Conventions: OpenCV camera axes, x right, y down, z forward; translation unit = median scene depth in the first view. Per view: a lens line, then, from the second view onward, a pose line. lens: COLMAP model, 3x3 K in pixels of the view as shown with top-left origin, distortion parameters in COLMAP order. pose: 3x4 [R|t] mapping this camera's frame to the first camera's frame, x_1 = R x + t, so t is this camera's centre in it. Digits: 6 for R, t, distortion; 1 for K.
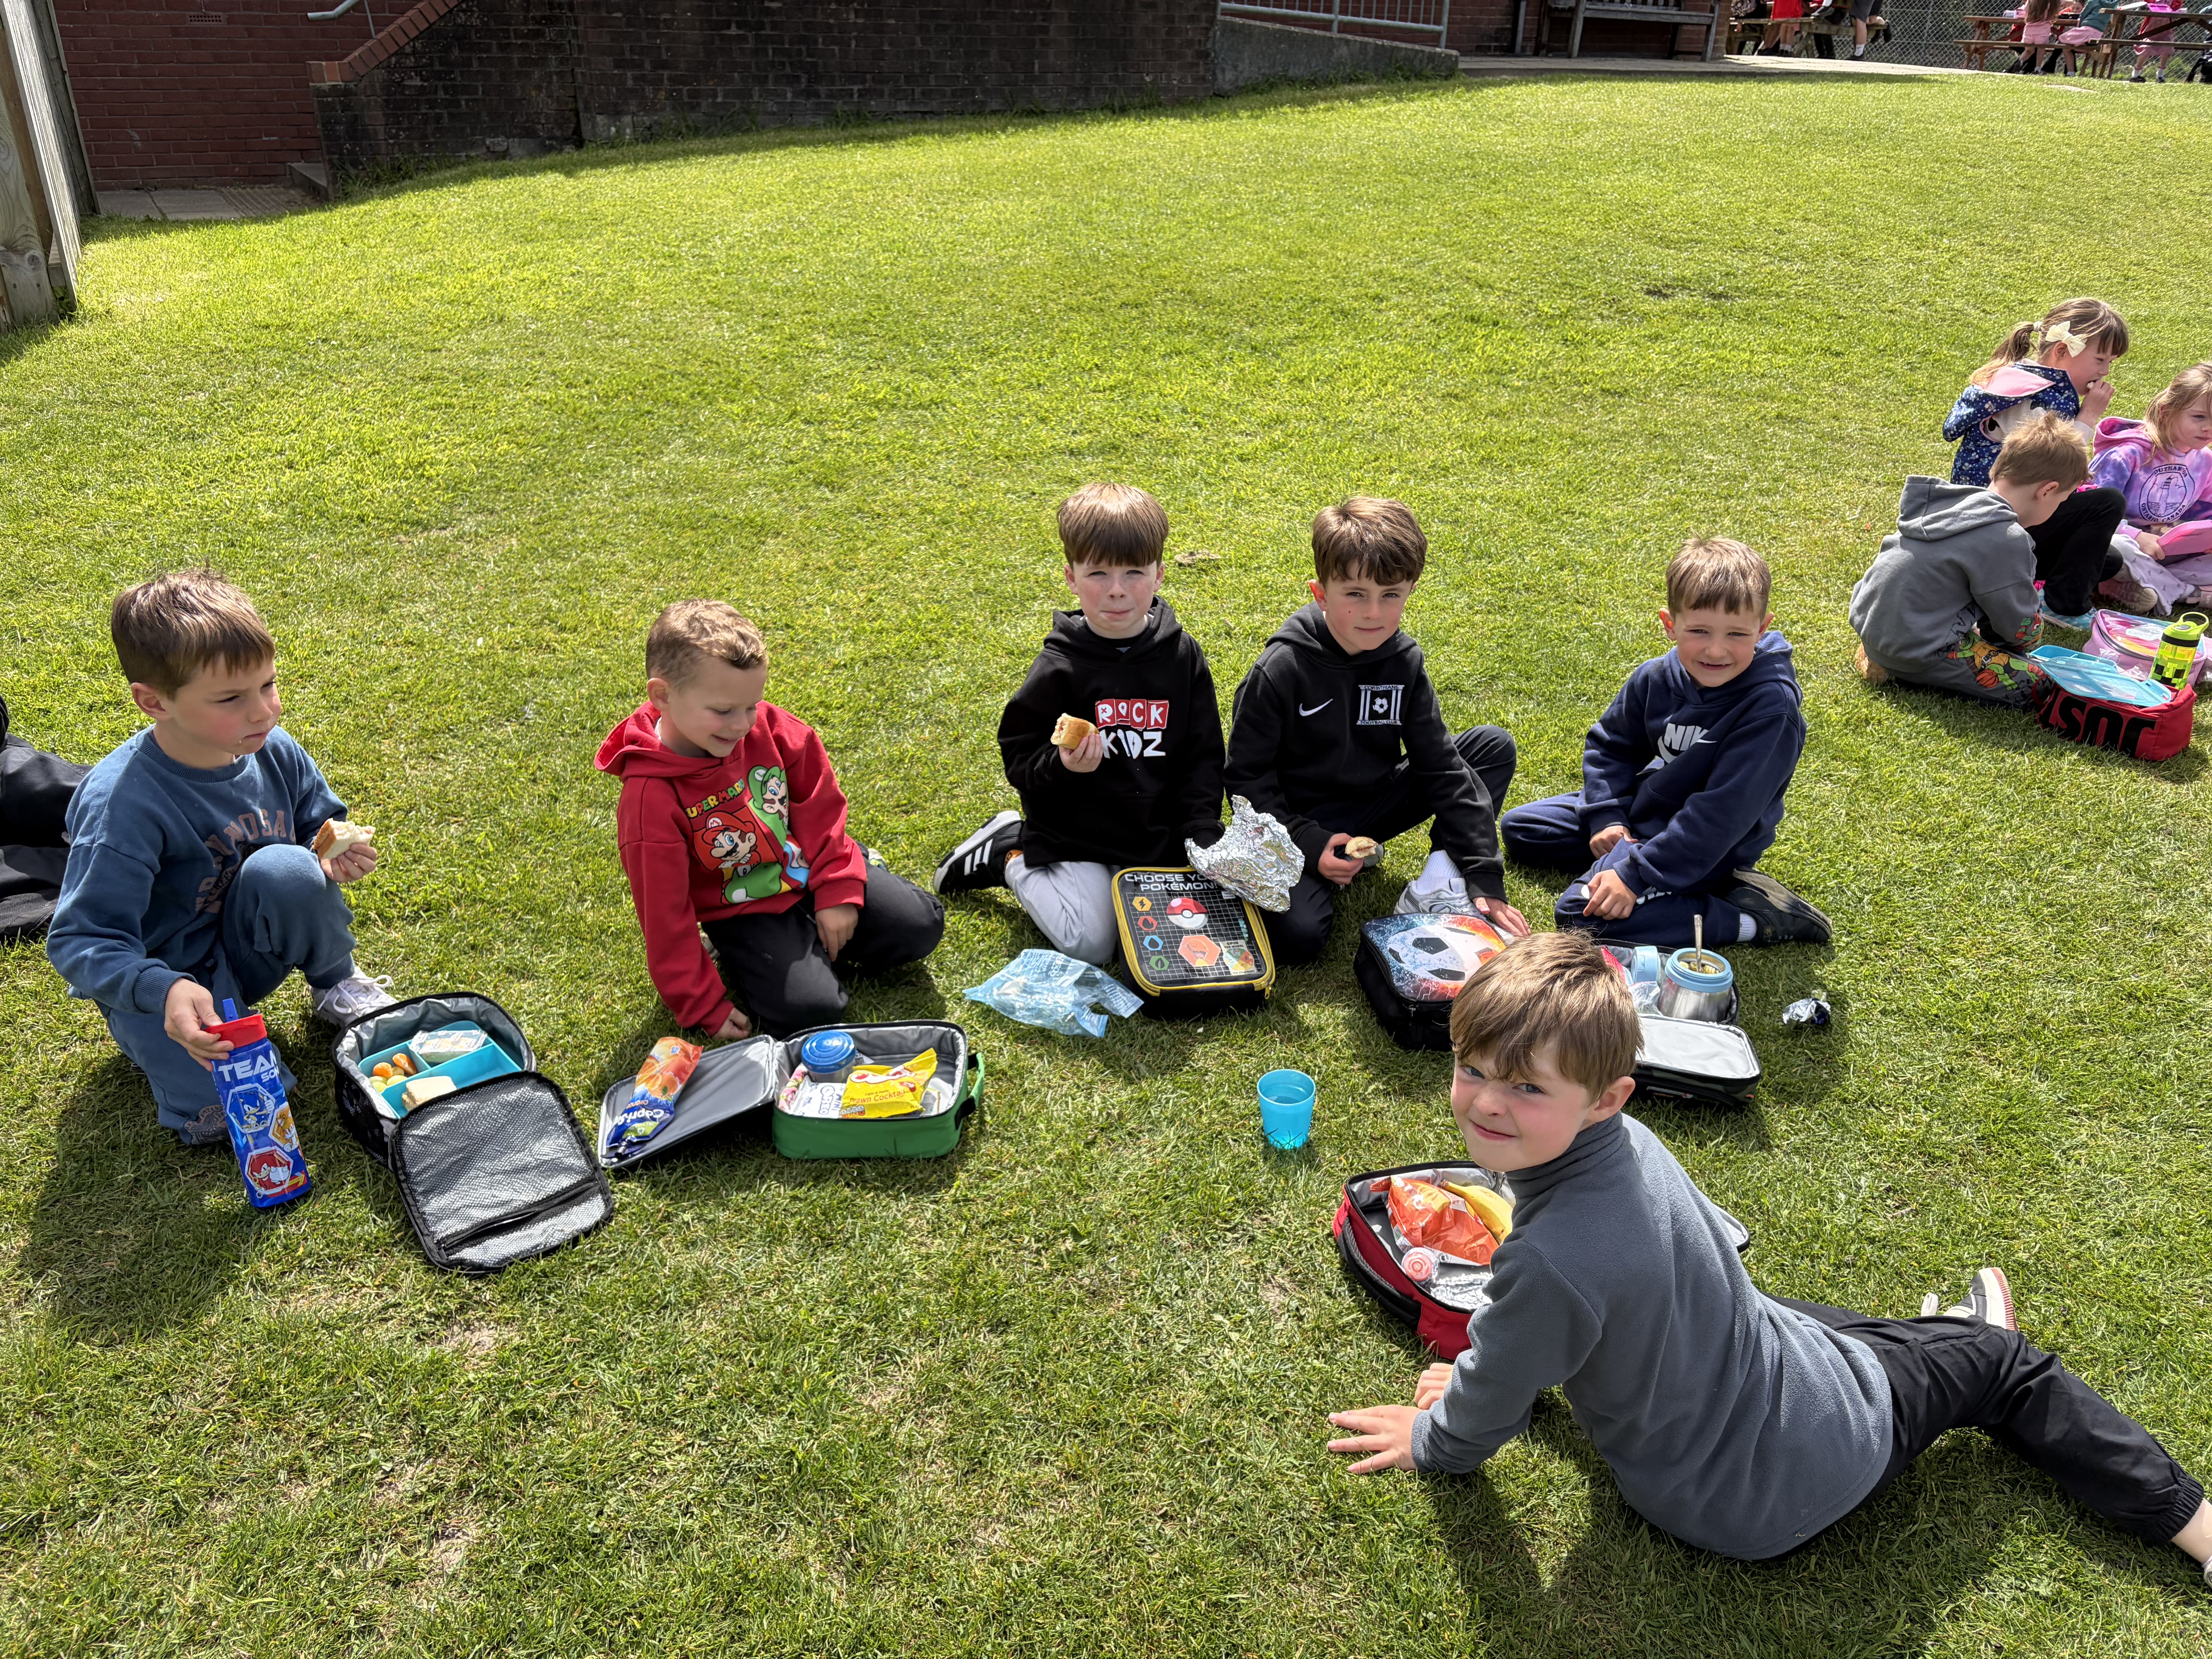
lens RADIAL K [[1563.9, 0, 1106.0], [0, 1563.9, 829.5], [0, 0, 1]] dist [-0.028795, -0.046098]
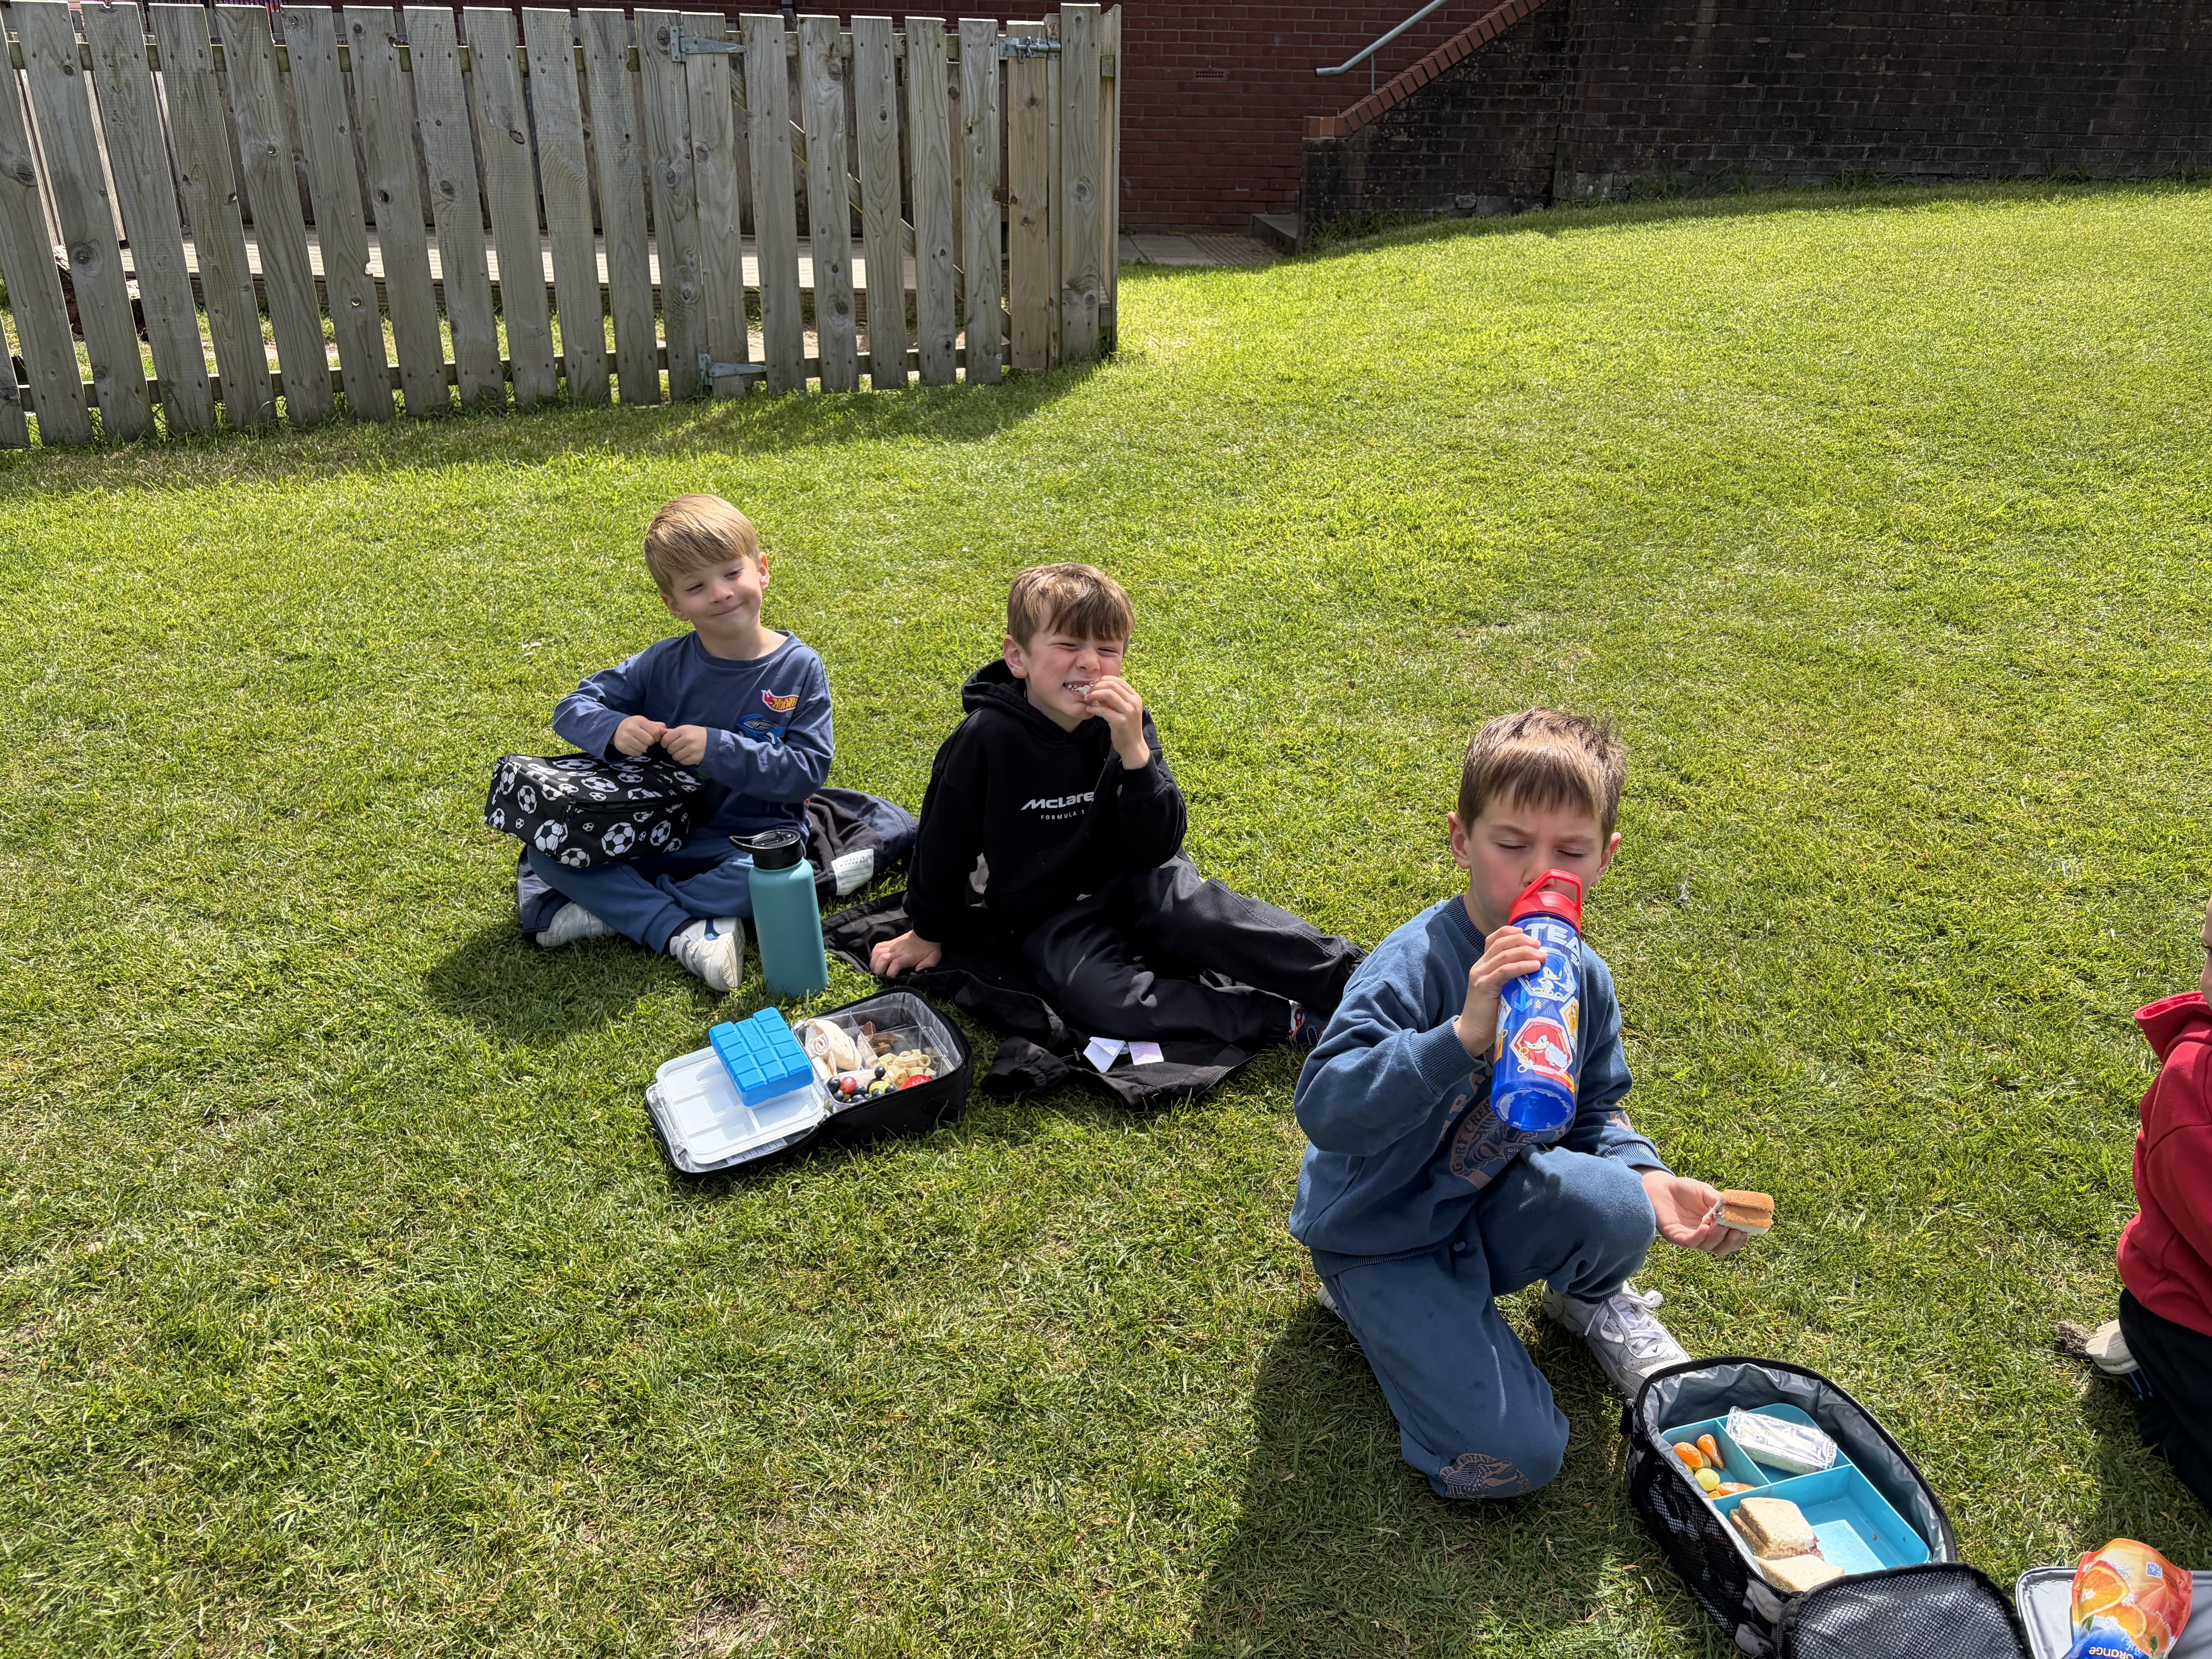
lens RADIAL K [[1681.8, 0, 1106.0], [0, 1681.8, 829.5], [0, 0, 1]] dist [-0.118175, 0.052394]
pose [[0.865574, 0.162948, -0.473528, -0.104633], [-0.187565, 0.982240, -0.004852, -0.021775], [0.464328, 0.093017, 0.880765, 0.044053]]
